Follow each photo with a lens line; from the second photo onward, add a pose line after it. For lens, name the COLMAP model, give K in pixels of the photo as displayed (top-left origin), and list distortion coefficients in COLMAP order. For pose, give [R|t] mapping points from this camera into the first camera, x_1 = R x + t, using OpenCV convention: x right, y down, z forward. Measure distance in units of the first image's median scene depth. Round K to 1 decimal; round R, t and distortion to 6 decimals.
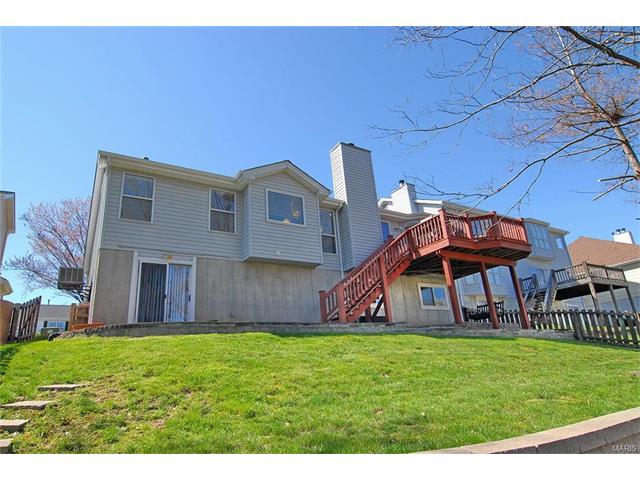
lens RADIAL K [[383.1, 0, 315.7], [0, 383.1, 240.9], [0, 0, 1]] dist [-0.023005, -0.000962]
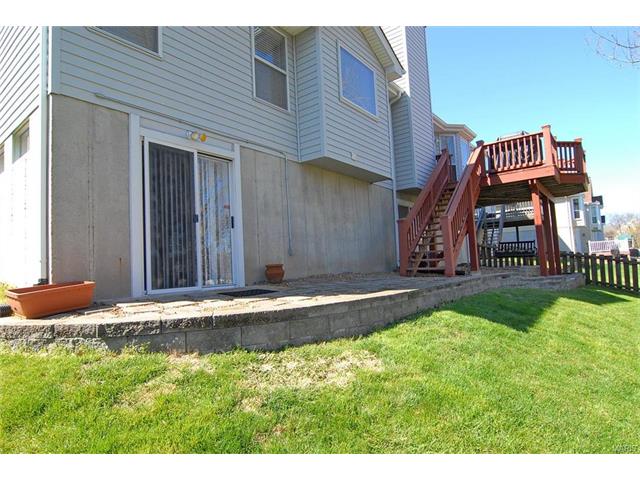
lens RADIAL K [[383.1, 0, 323.7], [0, 383.1, 239.4], [0, 0, 1]] dist [-0.023005, -0.000962]
pose [[0.928883, 0.050989, 0.366848, -0.367781], [-0.136418, 0.967946, 0.210881, 0.039220], [-0.344336, -0.245928, 0.906064, 0.423343]]
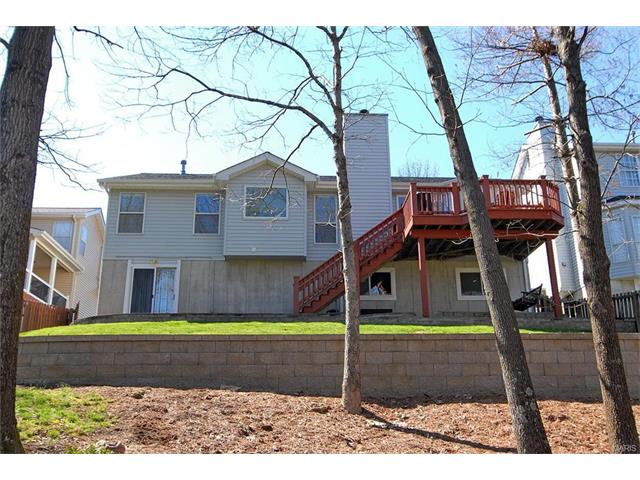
lens RADIAL K [[649.7, 0, 319.6], [0, 649.7, 238.7], [0, 0, 1]] dist [-0.006134, 0.000000]
pose [[0.872579, -0.091946, -0.479741, 0.885493], [0.108977, 0.994014, 0.007705, 0.009896], [0.476161, -0.059004, 0.877376, -0.421409]]
